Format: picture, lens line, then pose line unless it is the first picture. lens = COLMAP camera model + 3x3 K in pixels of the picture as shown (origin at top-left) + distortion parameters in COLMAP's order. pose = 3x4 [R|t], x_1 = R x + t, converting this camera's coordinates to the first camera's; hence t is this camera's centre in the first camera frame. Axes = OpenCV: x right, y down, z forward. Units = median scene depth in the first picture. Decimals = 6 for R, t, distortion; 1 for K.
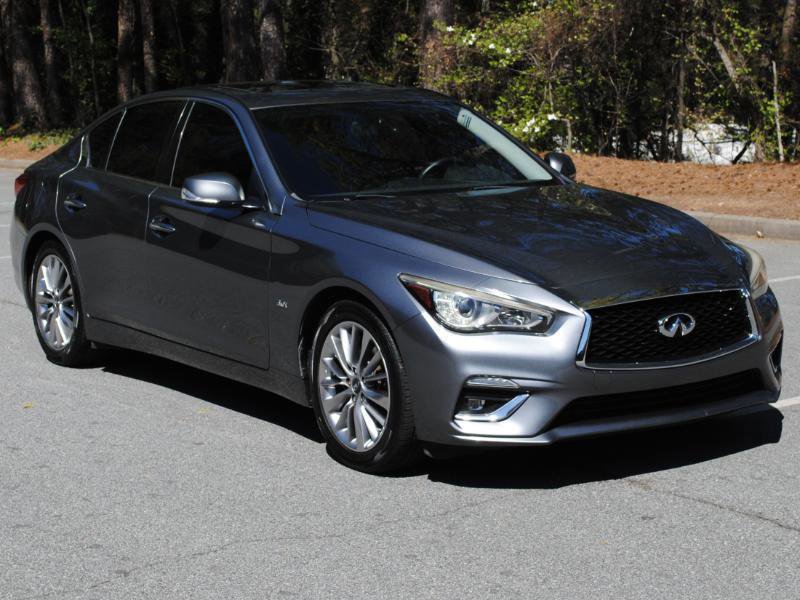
lens RADIAL K [[1835.0, 0, 400.0], [0, 1835.0, 300.0], [0, 0, 1]] dist [-0.020010, 0.023977]
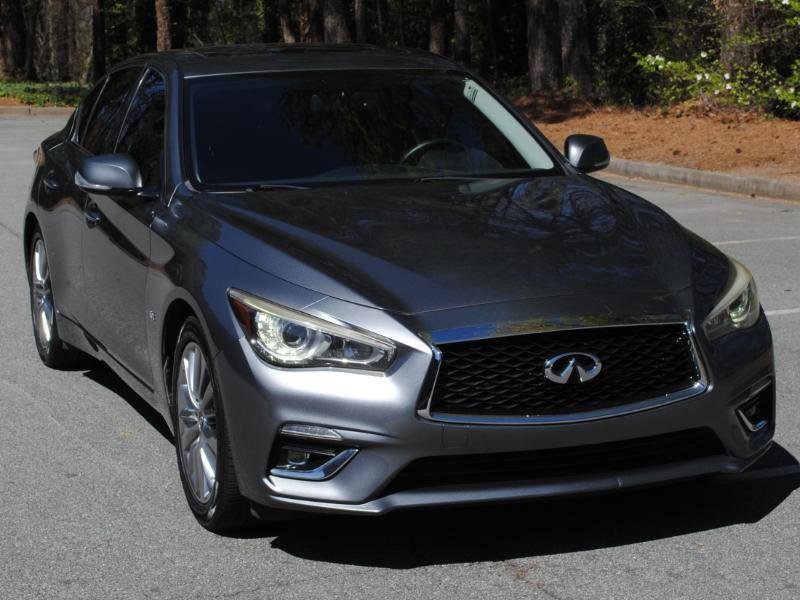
lens RADIAL K [[1919.7, 0, 400.0], [0, 1919.7, 300.0], [0, 0, 1]] dist [-0.014442, 0.113183]
pose [[0.968138, 0.039575, -0.247270, 0.273593], [-0.035216, 0.999137, 0.022028, -0.029453], [0.247928, -0.012618, 0.968696, 0.200818]]
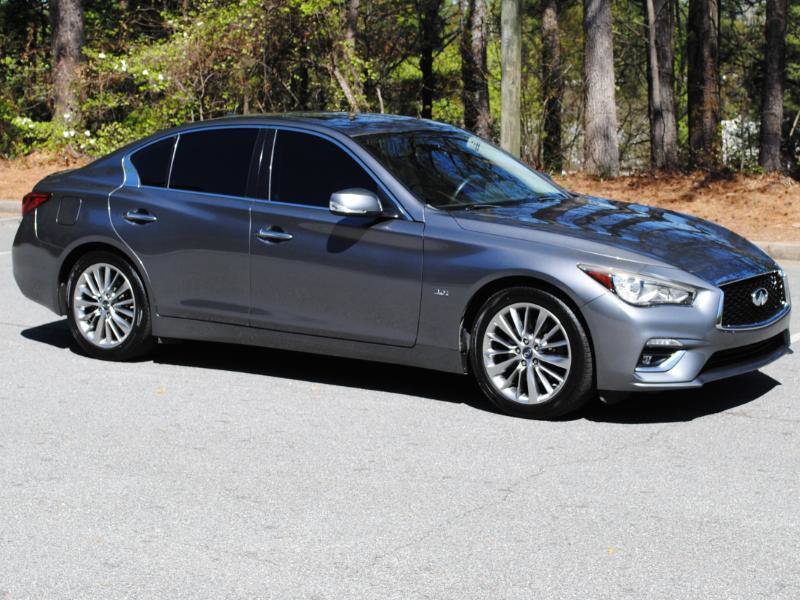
lens RADIAL K [[1835.0, 0, 400.0], [0, 1835.0, 300.0], [0, 0, 1]] dist [-0.020010, 0.023977]
pose [[0.919968, -0.032484, 0.390644, -0.616309], [0.035533, 0.999368, -0.000579, 0.007295], [-0.390379, 0.014413, 0.920541, -0.152660]]
